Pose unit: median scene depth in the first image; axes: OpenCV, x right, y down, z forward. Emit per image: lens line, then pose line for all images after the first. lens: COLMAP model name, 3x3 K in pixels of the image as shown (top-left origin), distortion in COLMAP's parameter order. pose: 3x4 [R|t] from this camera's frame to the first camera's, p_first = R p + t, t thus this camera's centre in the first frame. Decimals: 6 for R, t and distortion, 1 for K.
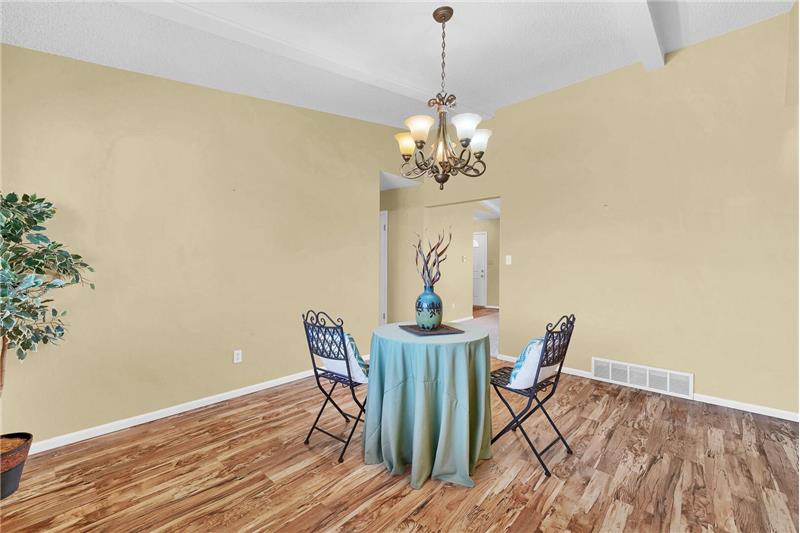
lens RADIAL K [[326.2, 0, 396.3], [0, 326.2, 269.6], [0, 0, 1]] dist [-0.000969, 0.000003]
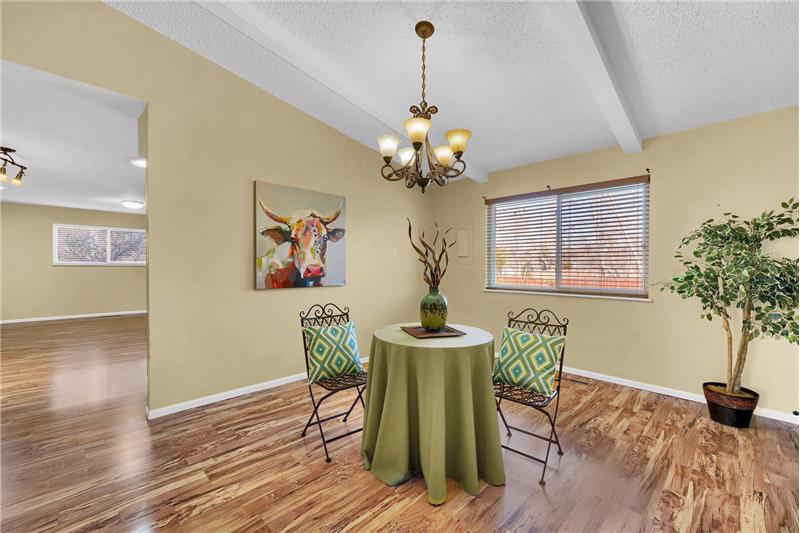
lens RADIAL K [[326.2, 0, 396.3], [0, 326.2, 269.6], [0, 0, 1]] dist [-0.000969, 0.000003]
pose [[-0.998455, -0.010017, 0.054660, 0.165197], [-0.008391, 0.999518, 0.029897, -0.031118], [-0.054933, 0.029392, -0.998057, 2.061981]]
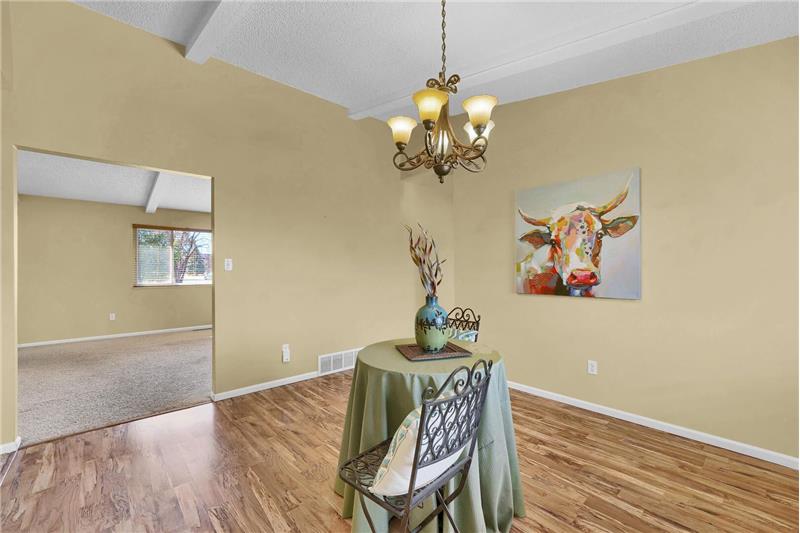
lens RADIAL K [[326.2, 0, 396.3], [0, 326.2, 269.6], [0, 0, 1]] dist [-0.000969, 0.000003]
pose [[0.100846, -0.005175, 0.994889, -0.733224], [0.022948, 0.999733, 0.002874, -0.022391], [-0.994637, 0.022541, 0.100938, 1.044879]]
